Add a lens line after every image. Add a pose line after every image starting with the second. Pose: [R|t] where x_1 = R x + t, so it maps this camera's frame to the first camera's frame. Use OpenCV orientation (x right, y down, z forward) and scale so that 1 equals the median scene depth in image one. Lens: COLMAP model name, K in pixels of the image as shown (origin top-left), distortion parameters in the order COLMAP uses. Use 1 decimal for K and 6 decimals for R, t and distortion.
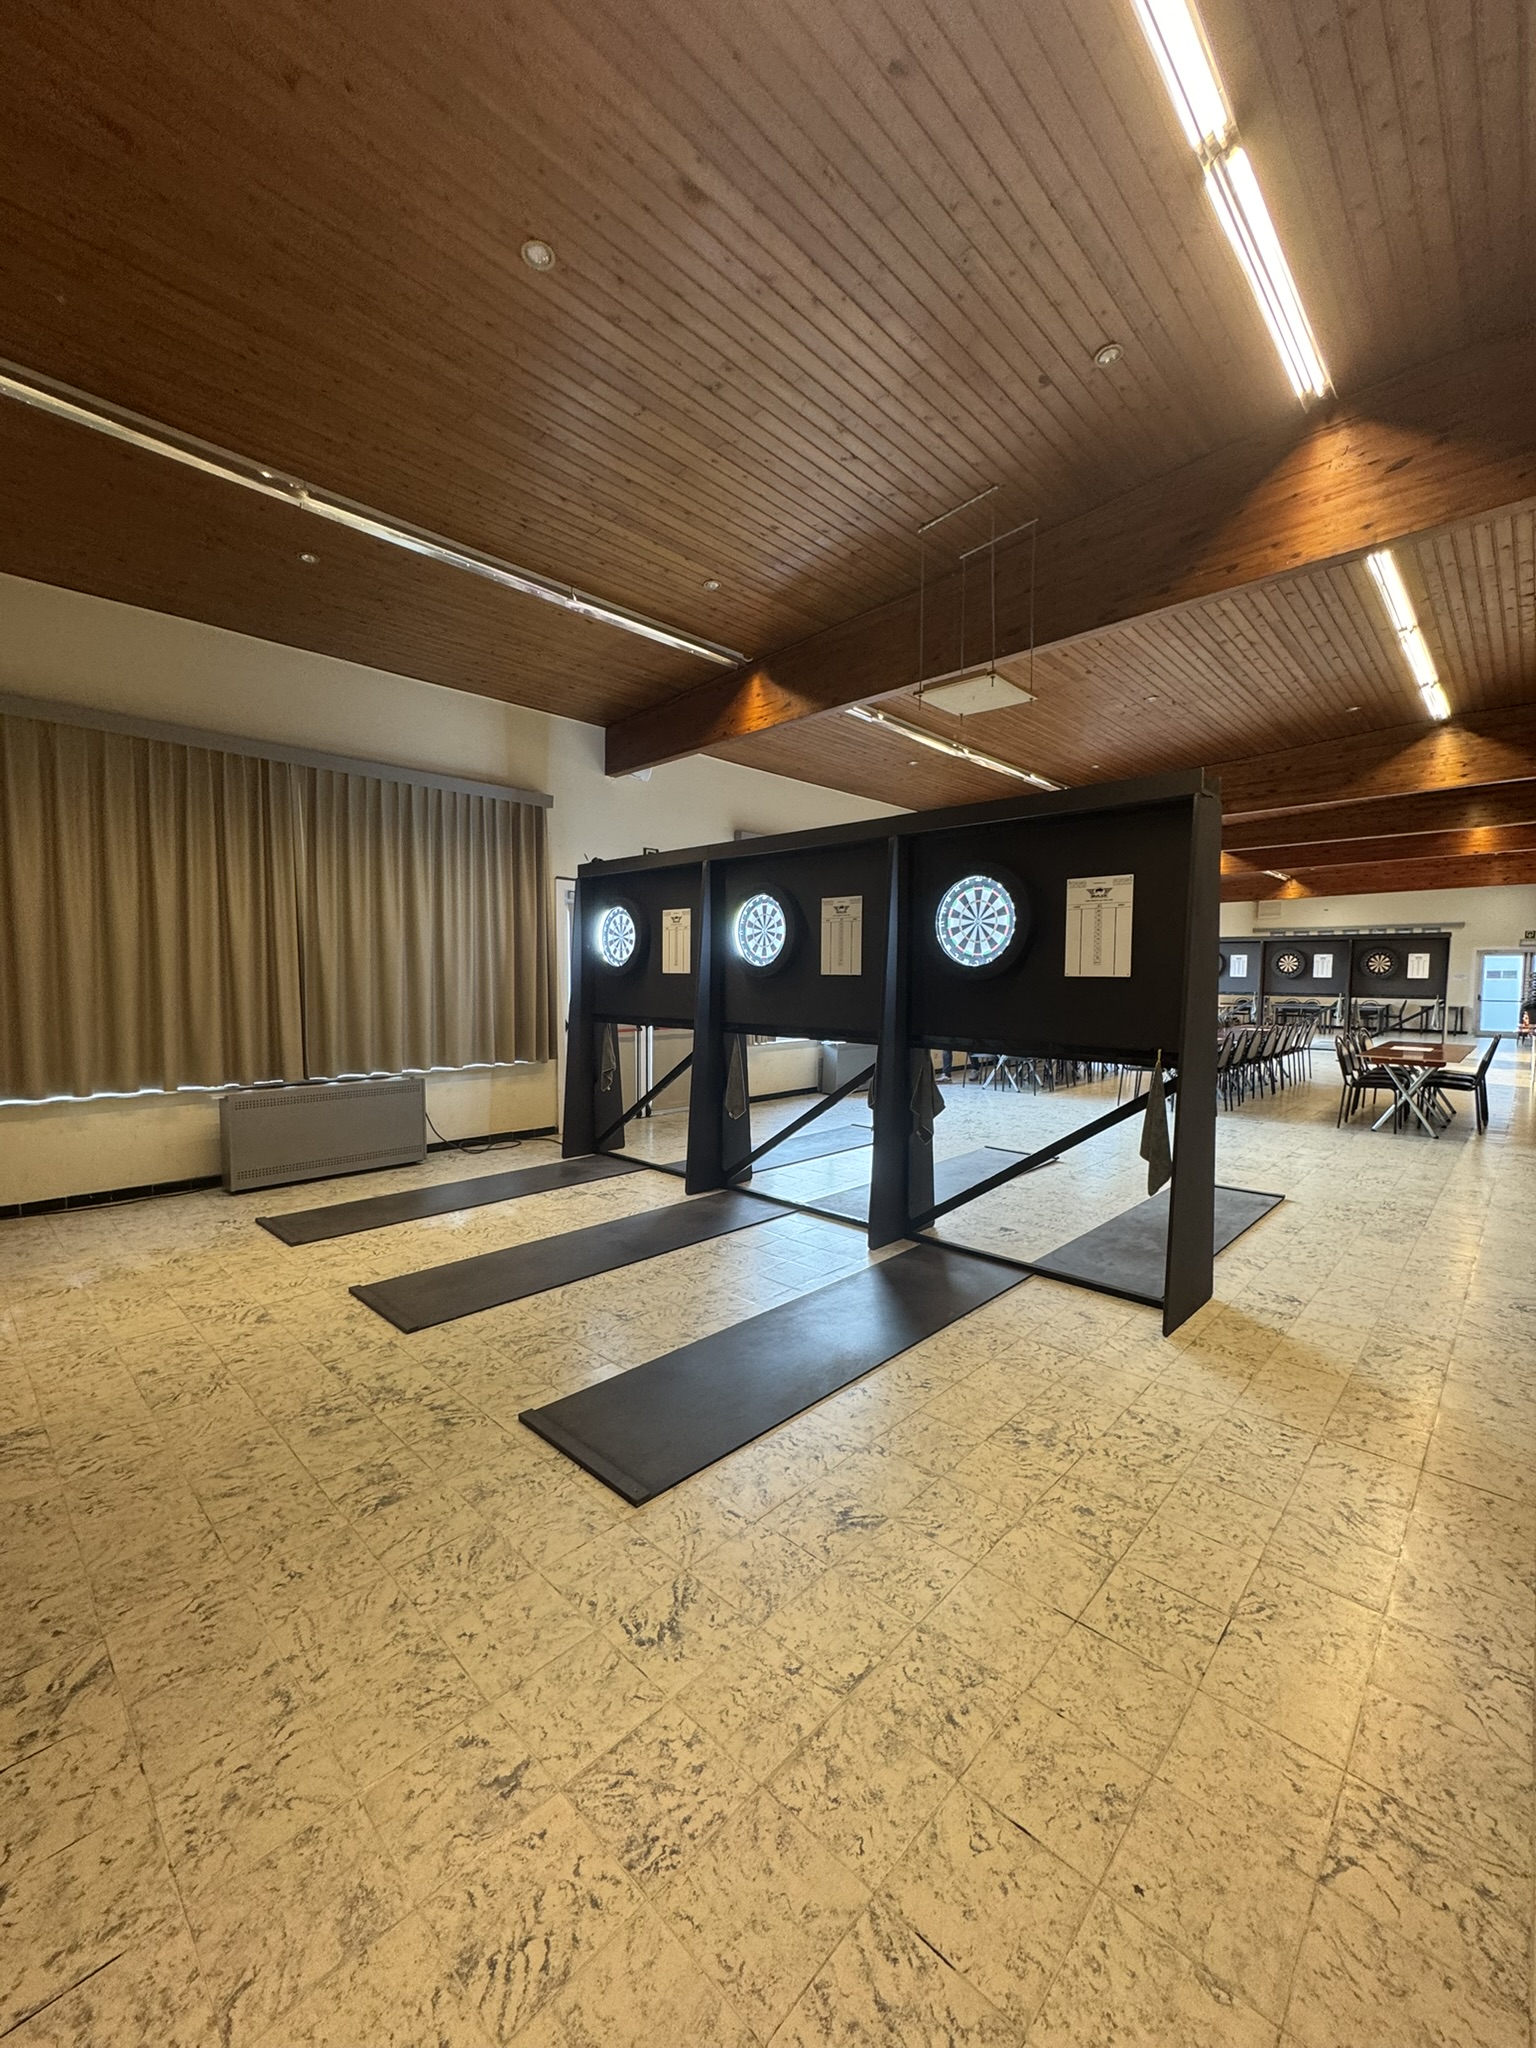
lens RADIAL K [[820.4, 0, 768.1], [0, 820.4, 1049.9], [0, 0, 1]] dist [0.000102, -0.000001]
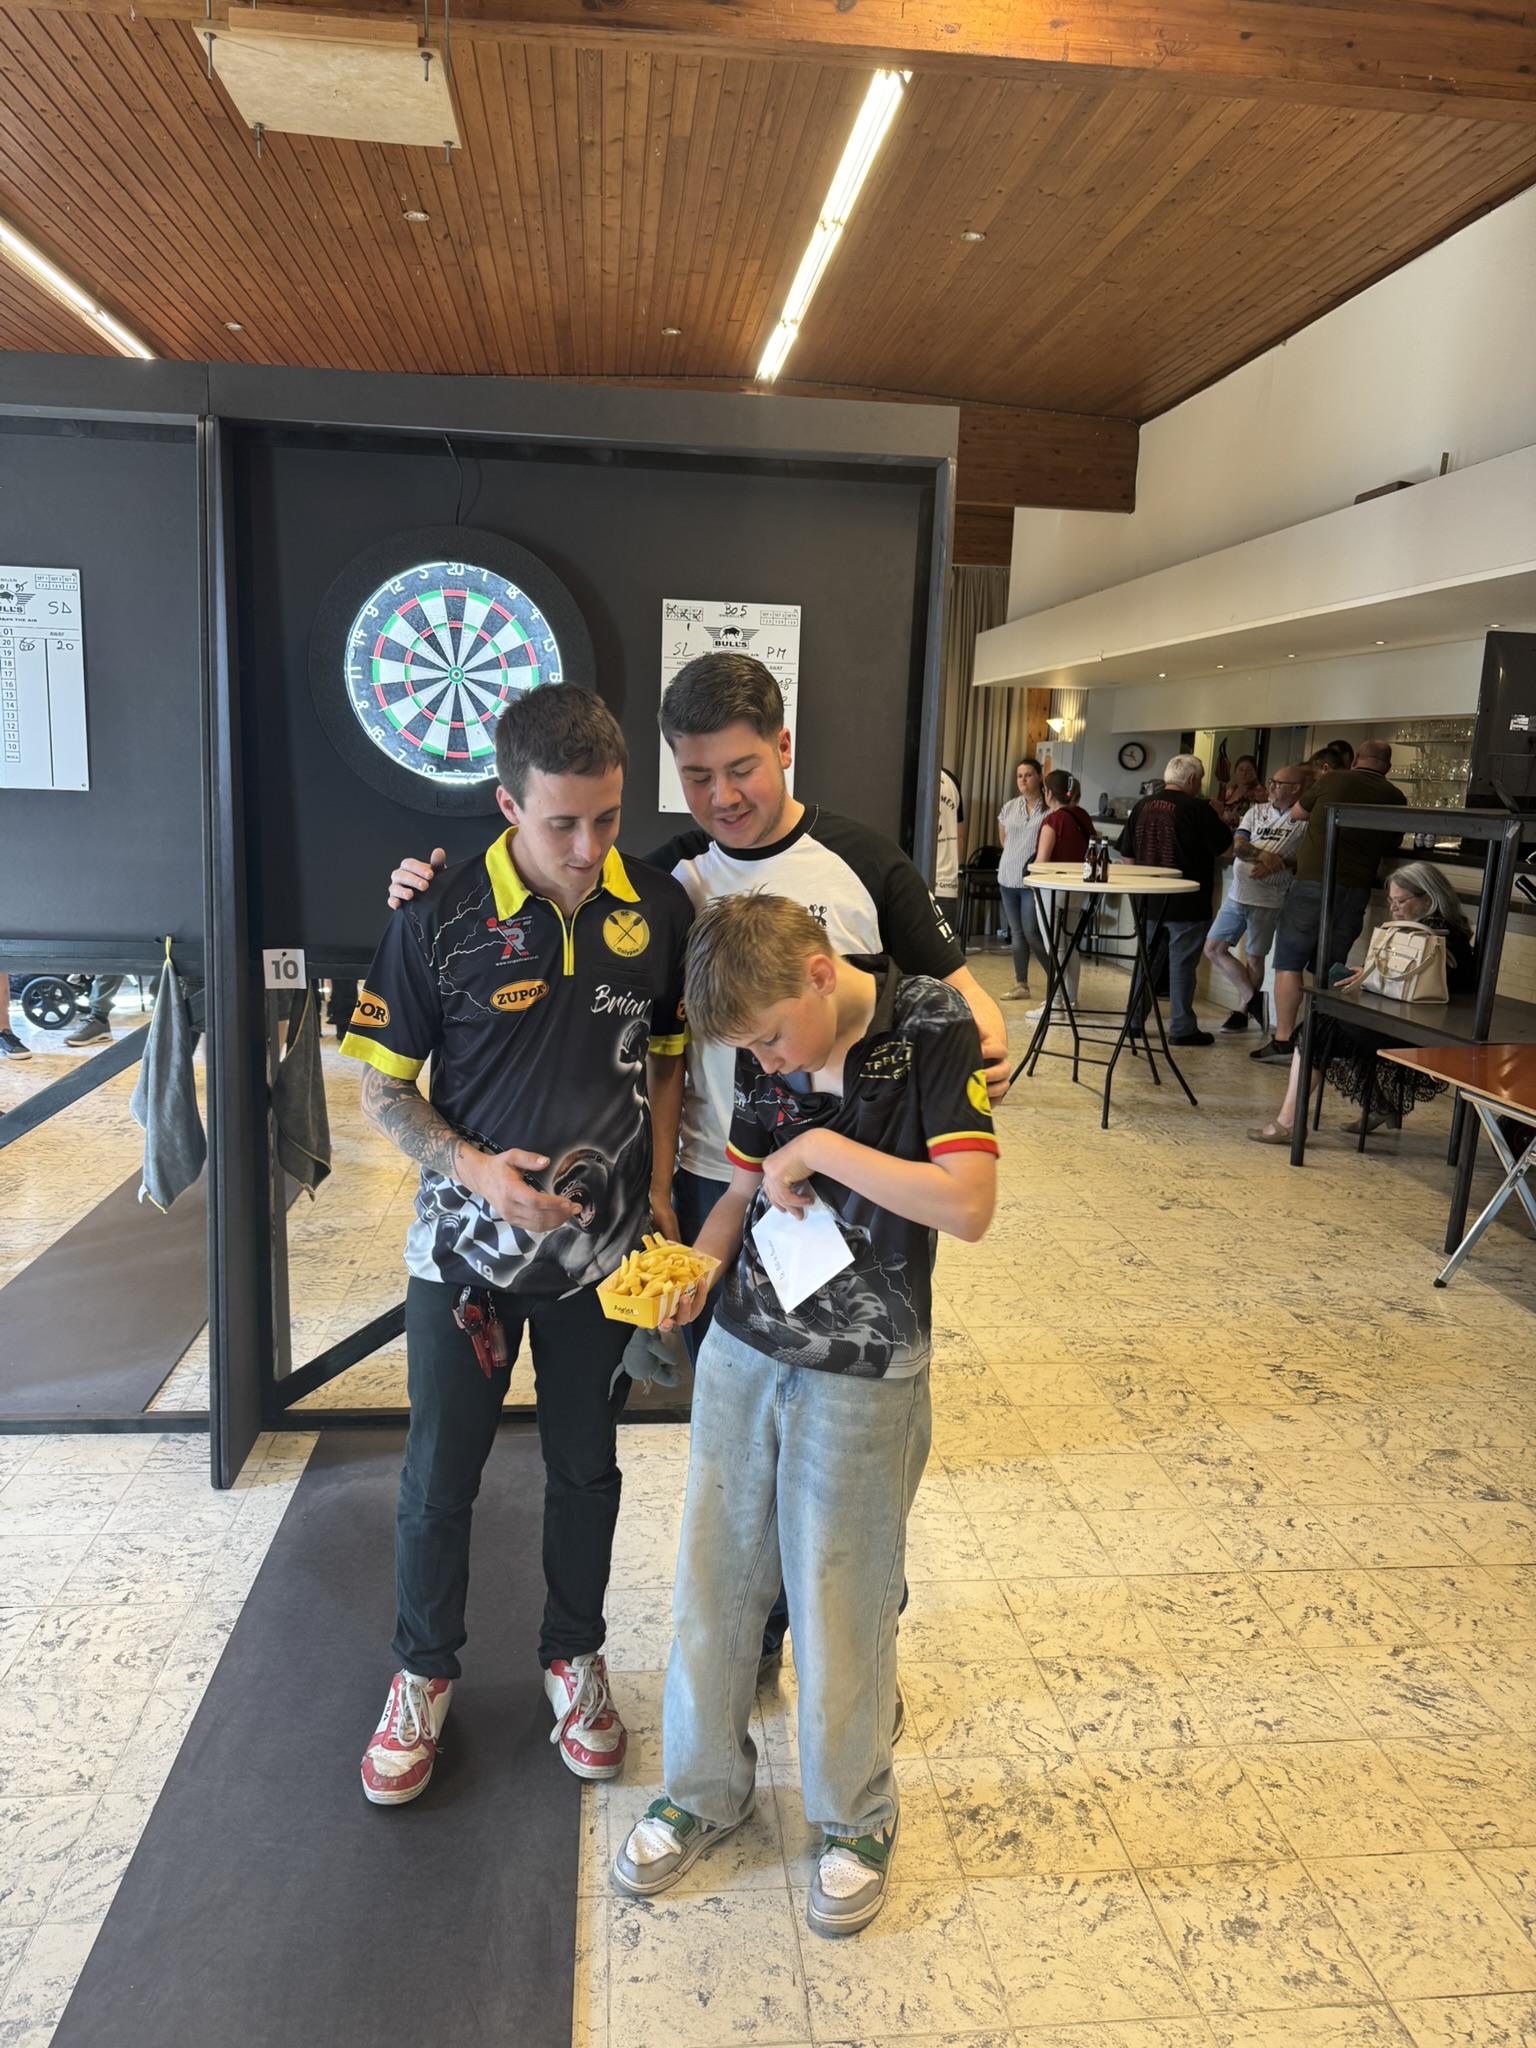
lens RADIAL K [[1441.1, 0, 769.9], [0, 1441.1, 1067.1], [0, 0, 1]] dist [-0.005642, -0.004702]
pose [[0.635115, -0.143334, 0.759002, -0.231740], [0.034402, 0.986906, 0.157586, -0.069412], [-0.771651, -0.073974, 0.631730, 0.397739]]
